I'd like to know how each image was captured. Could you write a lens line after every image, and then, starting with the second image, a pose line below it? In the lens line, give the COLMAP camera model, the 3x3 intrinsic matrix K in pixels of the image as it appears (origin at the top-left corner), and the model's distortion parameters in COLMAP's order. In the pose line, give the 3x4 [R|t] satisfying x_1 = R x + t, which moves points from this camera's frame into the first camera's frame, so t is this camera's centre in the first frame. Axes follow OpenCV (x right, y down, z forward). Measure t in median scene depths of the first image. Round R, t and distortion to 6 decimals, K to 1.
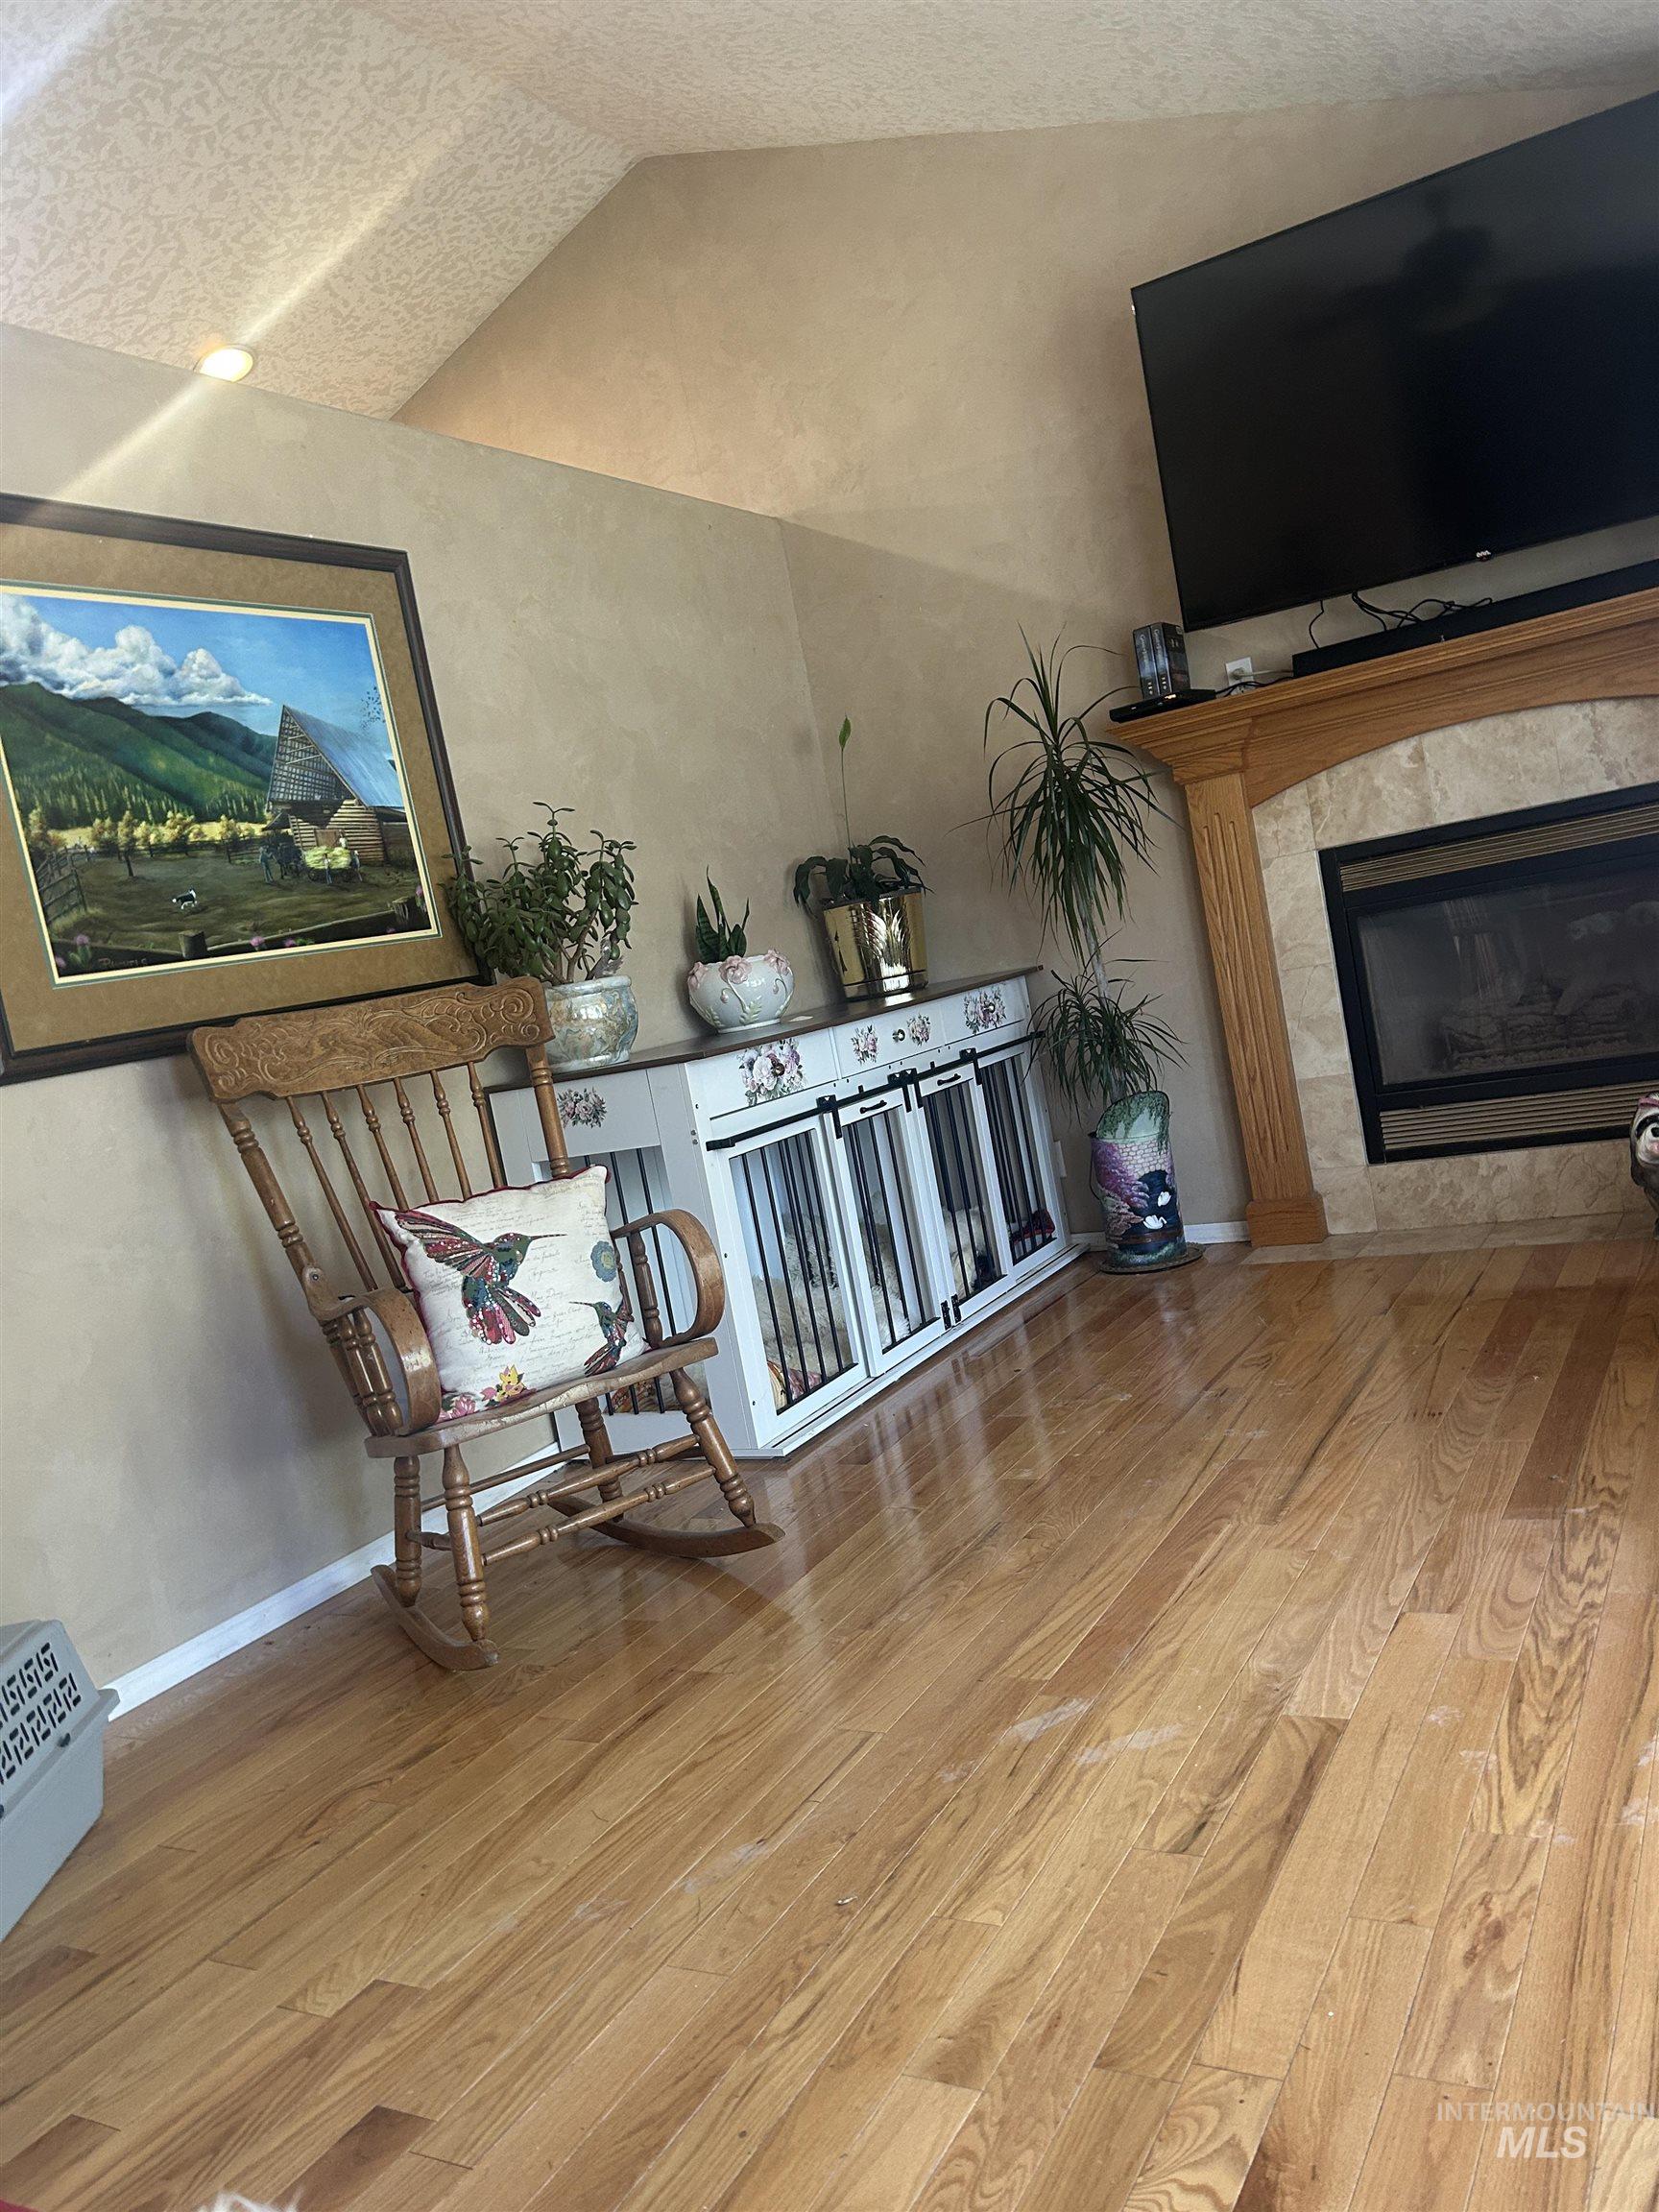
lens RADIAL K [[1681.2, 0, 822.3], [0, 1681.2, 1121.0], [0, 0, 1]] dist [0.062857, -0.086552]
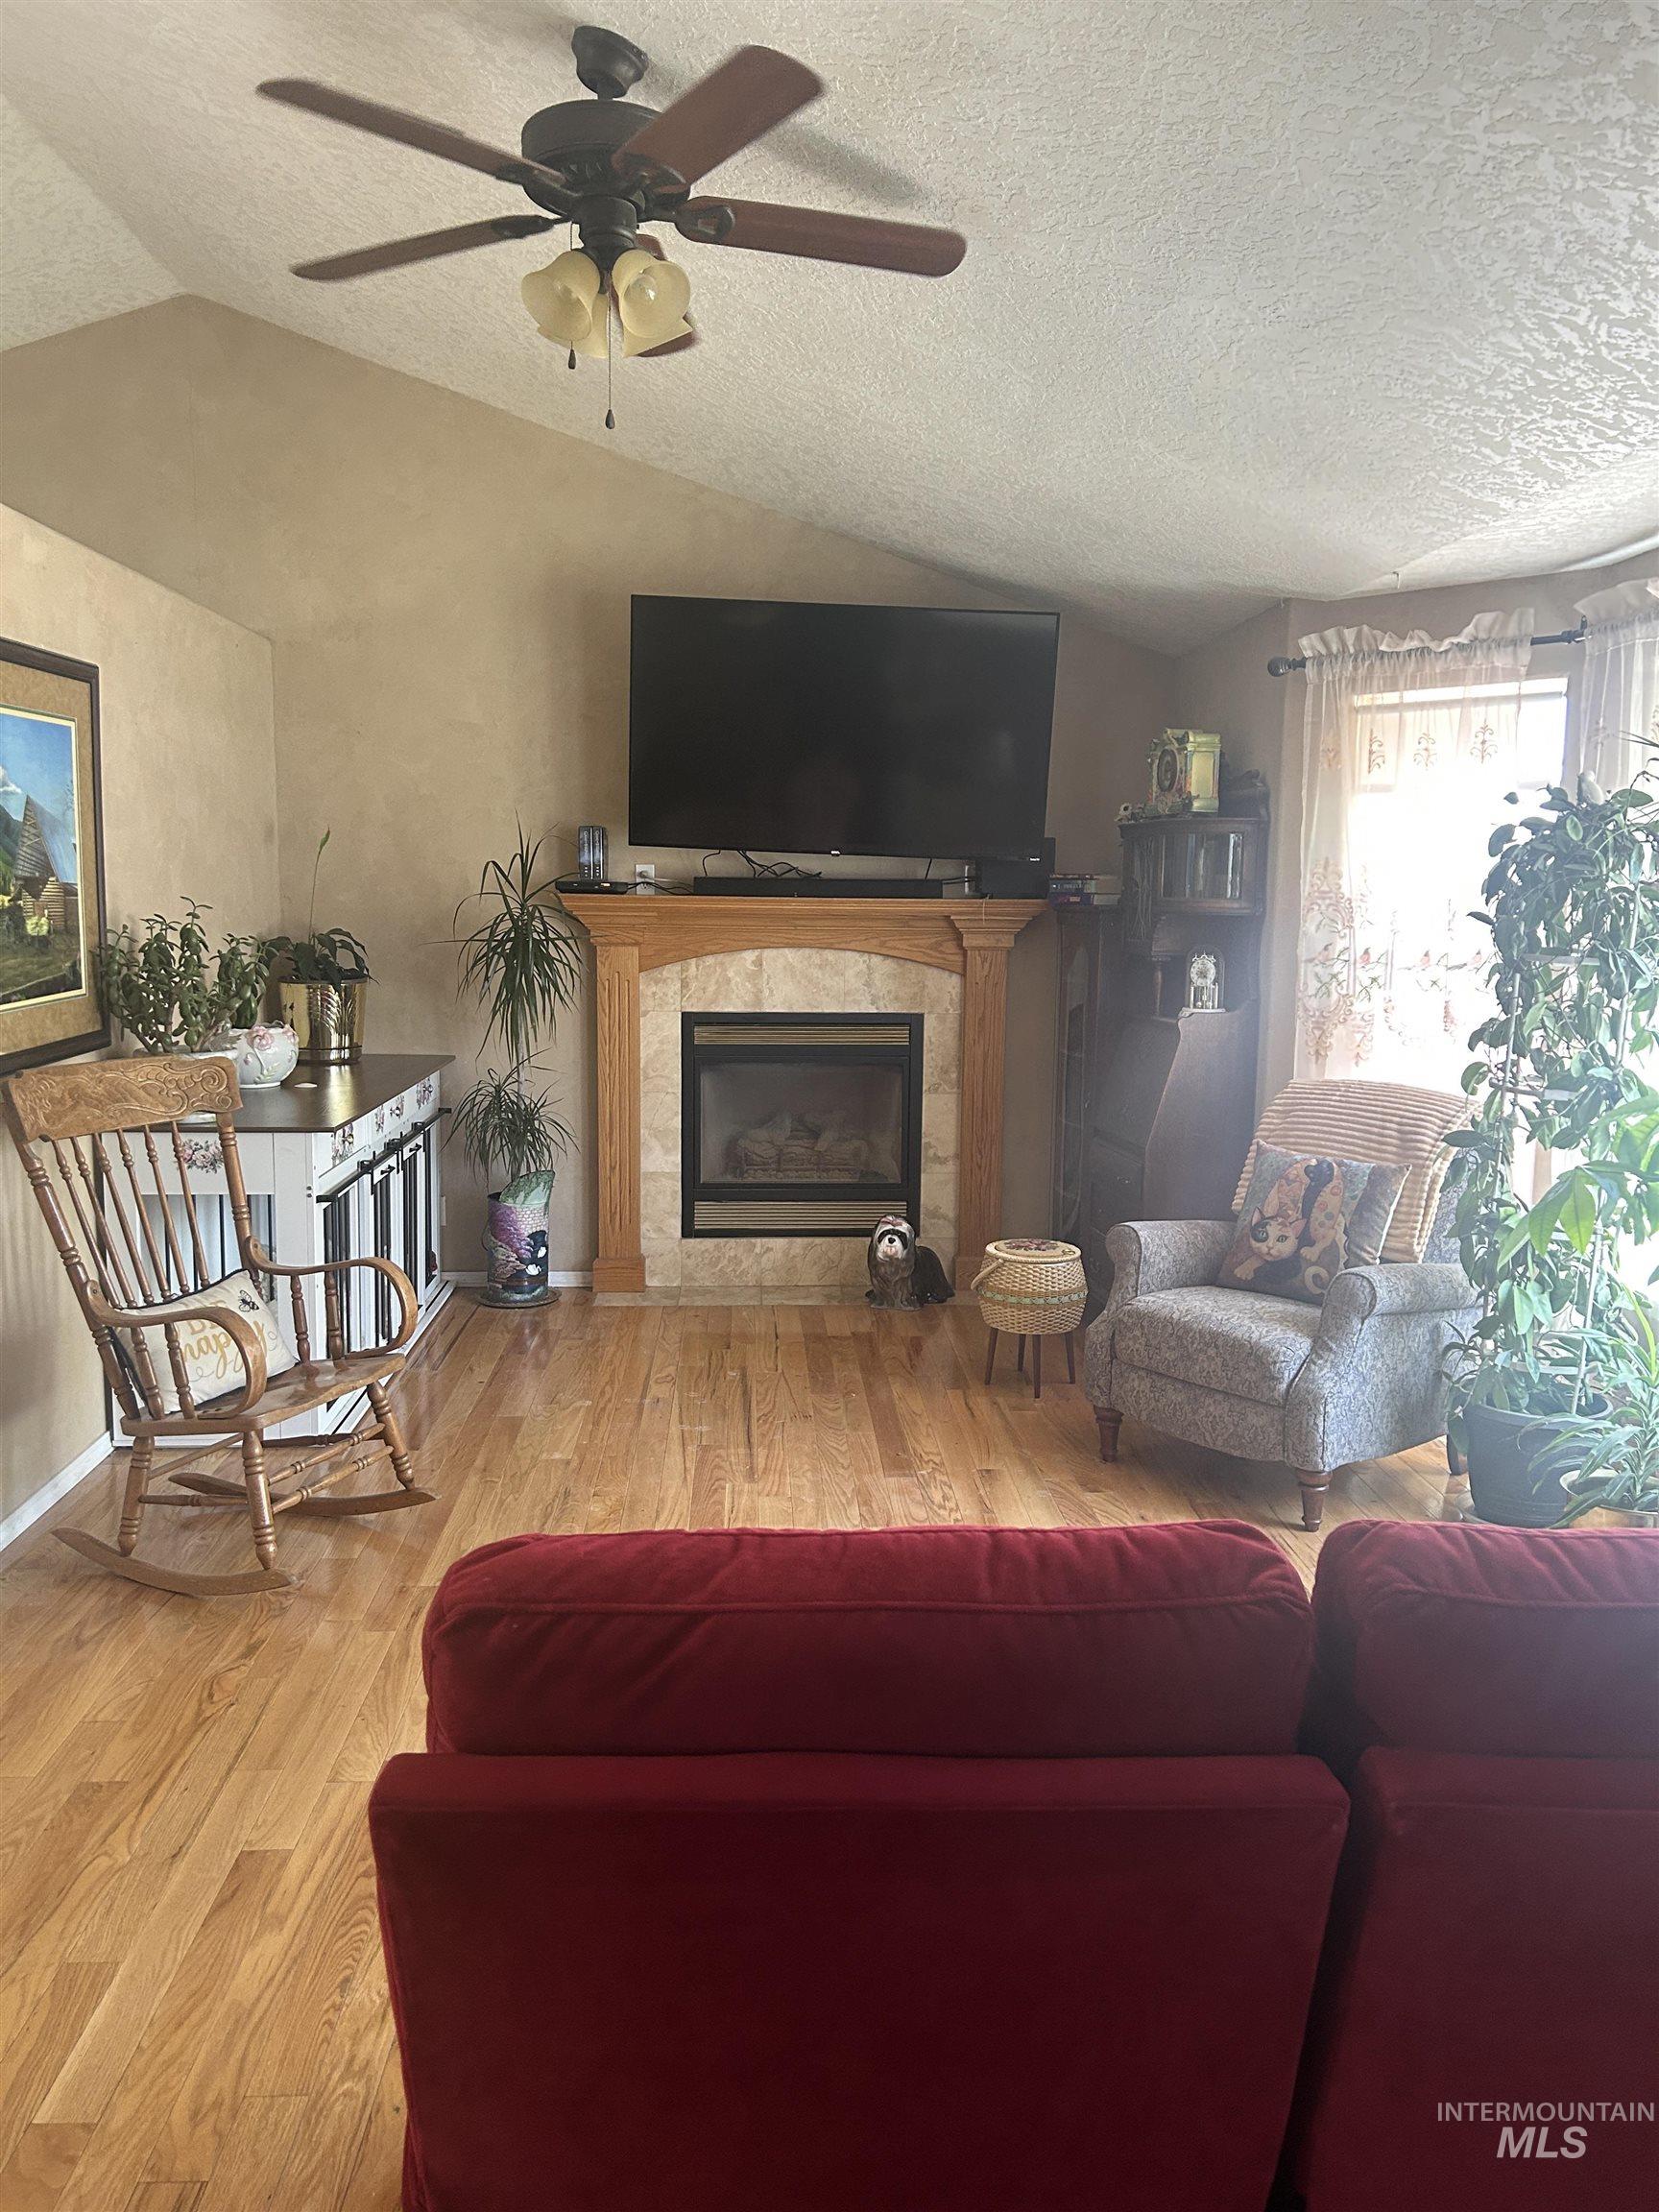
lens RADIAL K [[1681.2, 0, 832.2], [0, 1681.2, 1112.4], [0, 0, 1]] dist [0.062857, -0.086552]
pose [[0.822168, 0.120816, 0.556277, -0.378630], [-0.114154, 0.992360, -0.046810, -0.028097], [-0.557682, -0.025015, 0.829678, -0.226543]]
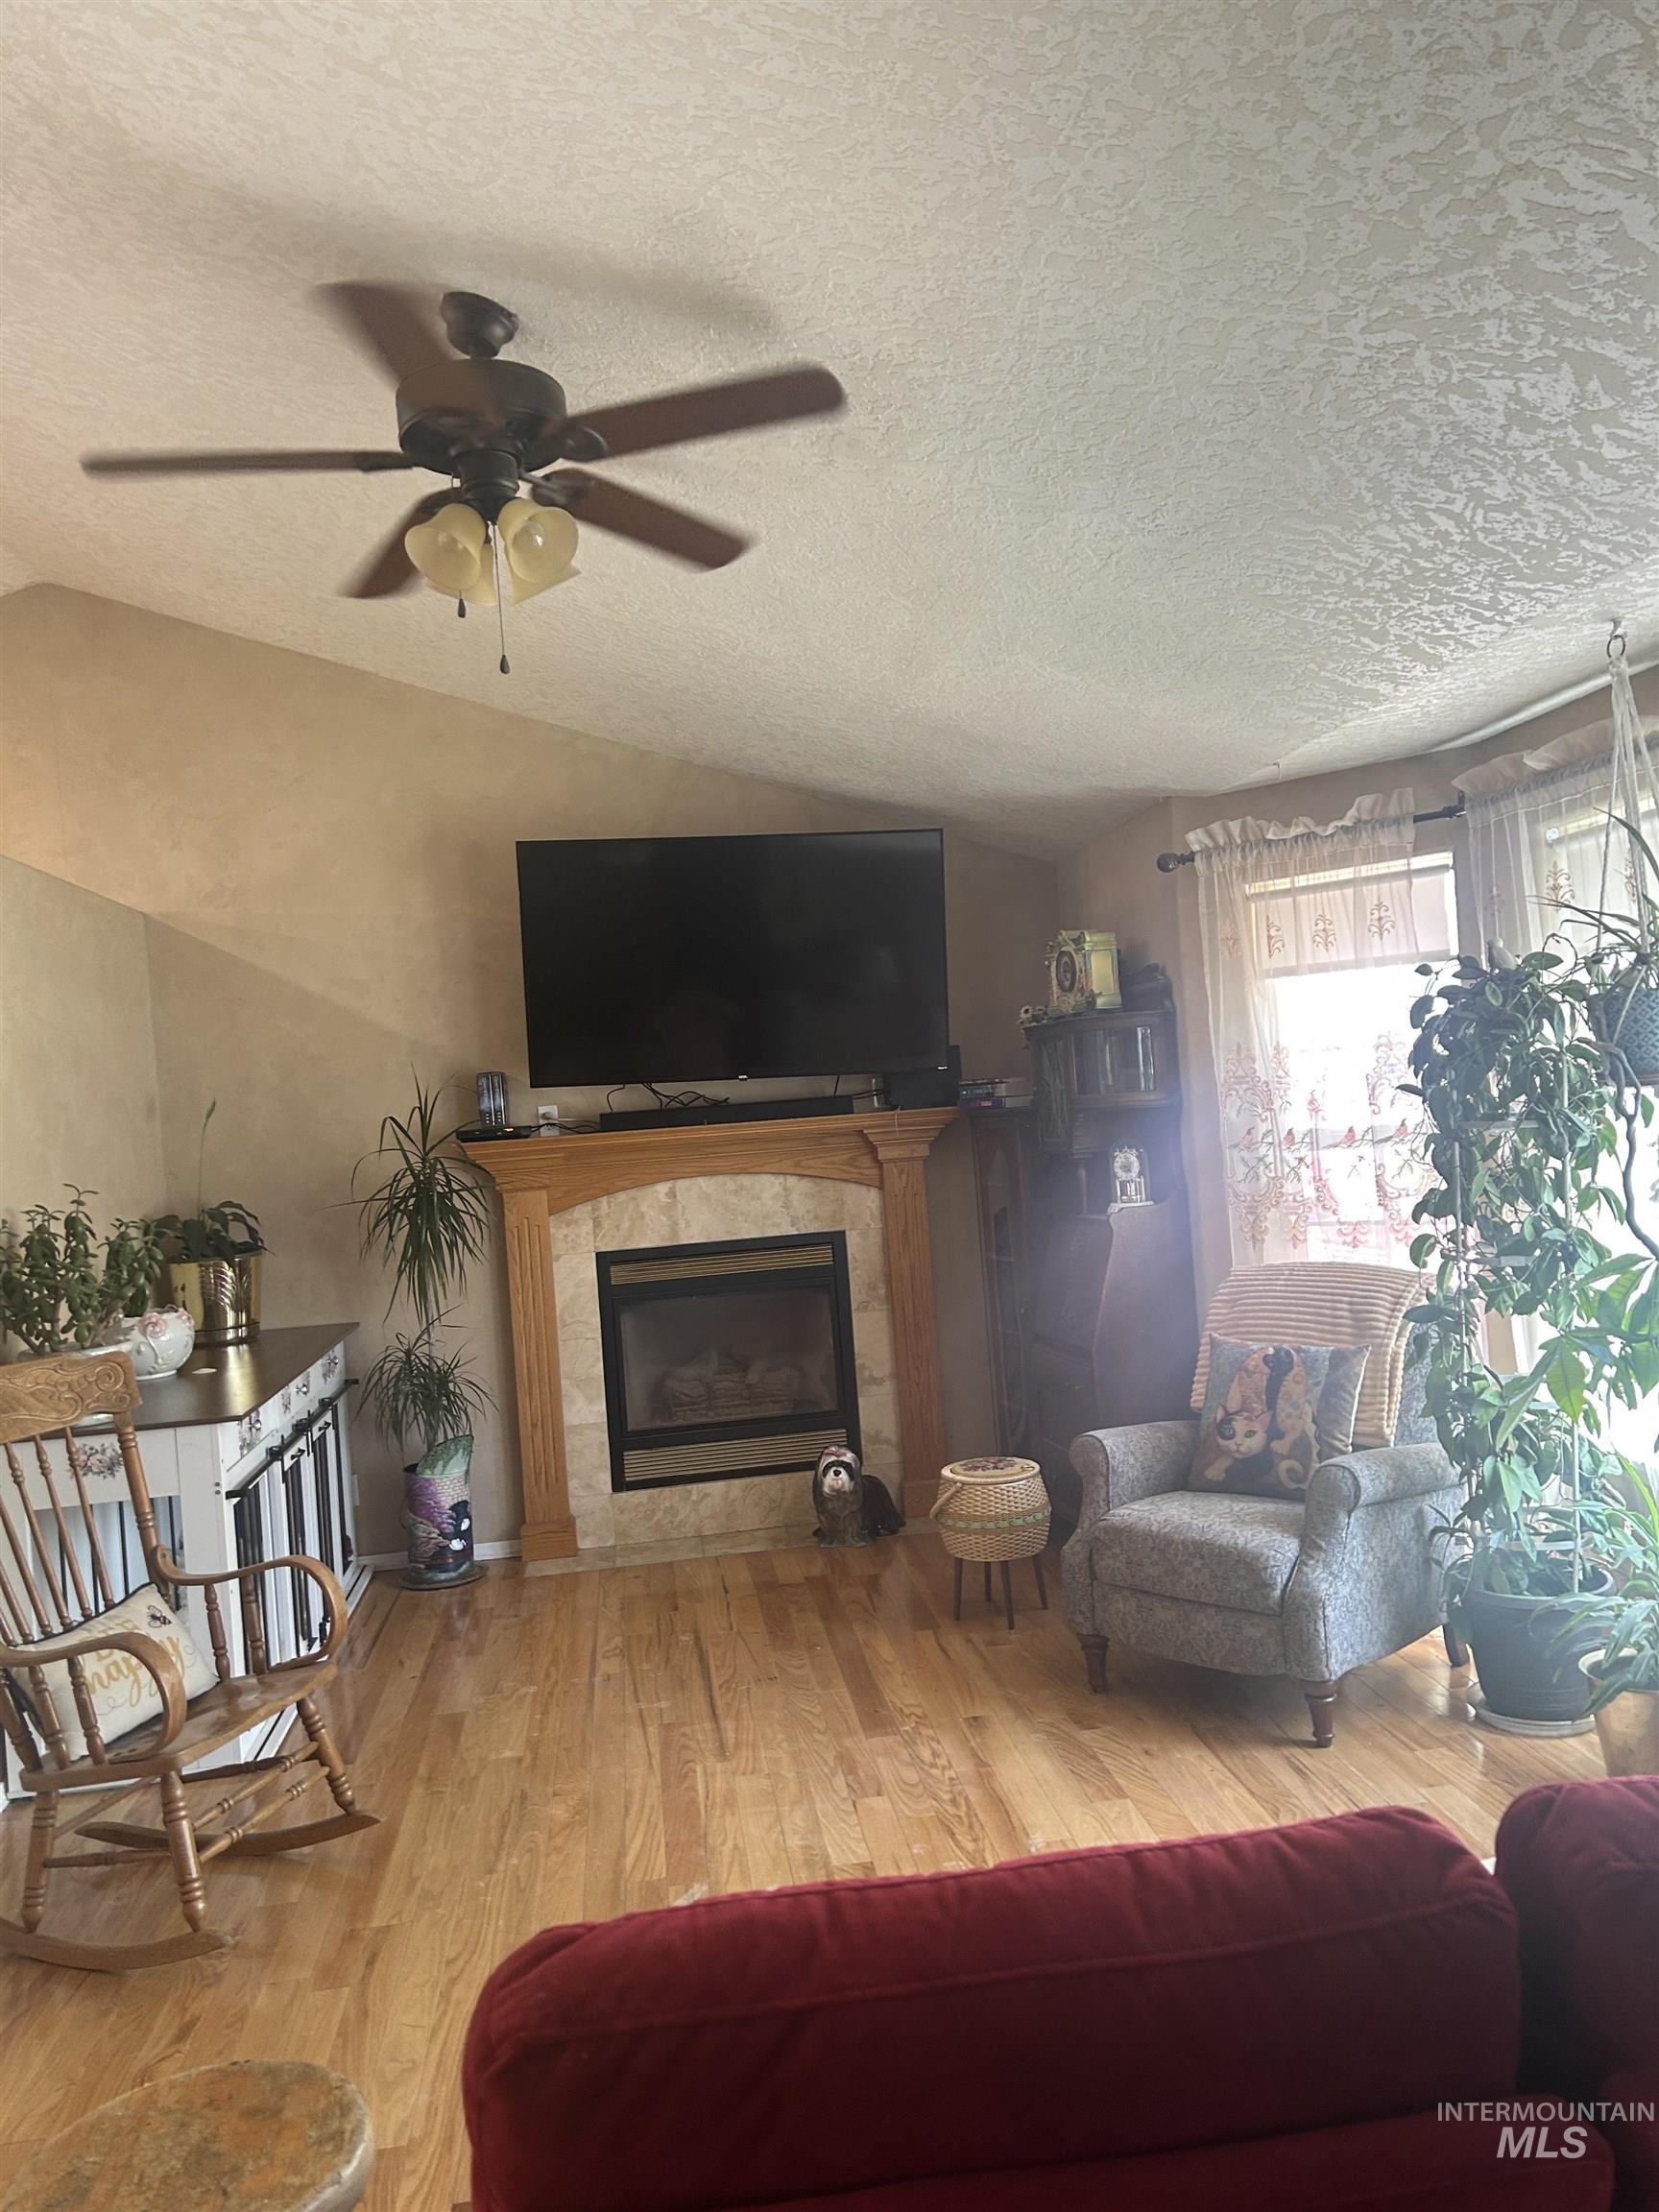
lens RADIAL K [[1681.2, 0, 835.9], [0, 1681.2, 1112.8], [0, 0, 1]] dist [0.062857, -0.086552]
pose [[0.793203, 0.122544, 0.596500, -0.380151], [-0.017176, 0.983655, -0.179240, -0.034592], [-0.608715, 0.131928, 0.782343, -0.181135]]
